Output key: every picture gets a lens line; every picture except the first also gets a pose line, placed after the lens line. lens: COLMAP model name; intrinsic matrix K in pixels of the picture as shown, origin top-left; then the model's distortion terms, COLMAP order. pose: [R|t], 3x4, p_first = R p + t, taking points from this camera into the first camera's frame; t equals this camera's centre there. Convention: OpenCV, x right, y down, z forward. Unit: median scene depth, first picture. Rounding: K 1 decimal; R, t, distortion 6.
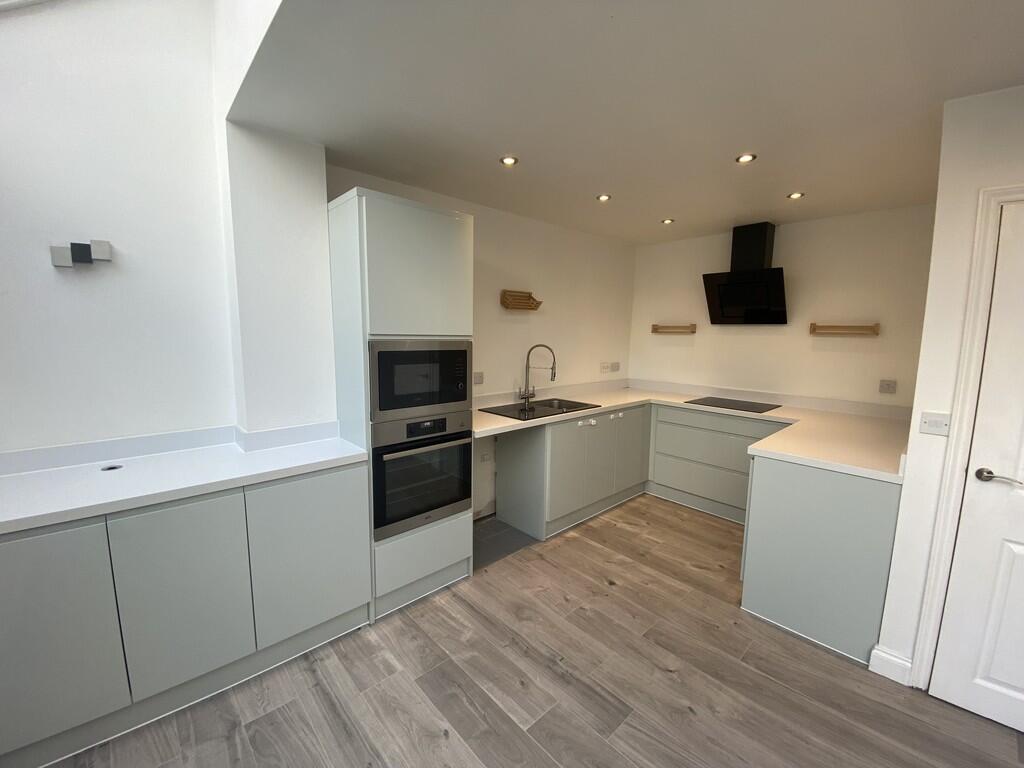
lens RADIAL K [[419.0, 0, 511.2], [0, 419.0, 381.1], [0, 0, 1]] dist [-0.010684, -0.001054]
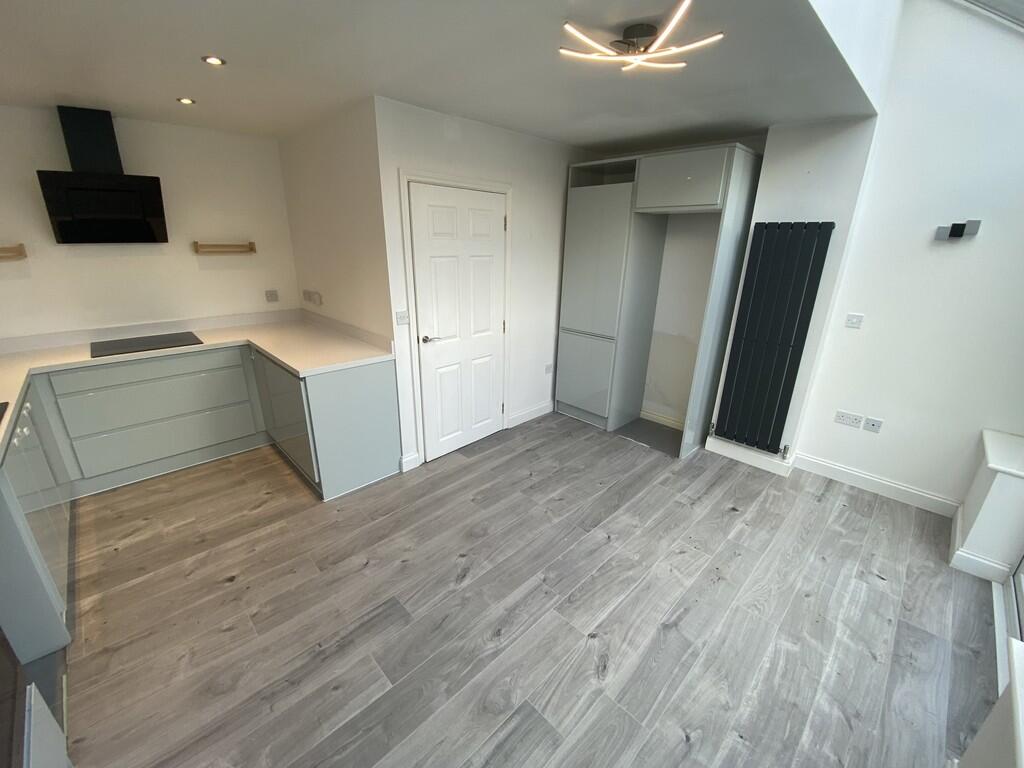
lens RADIAL K [[419.0, 0, 509.1], [0, 419.0, 386.1], [0, 0, 1]] dist [-0.010684, -0.001054]
pose [[-0.032746, -0.351587, 0.935582, -0.507041], [0.098273, 0.930416, 0.353085, -0.147555], [-0.994621, 0.103504, 0.004084, 0.459147]]
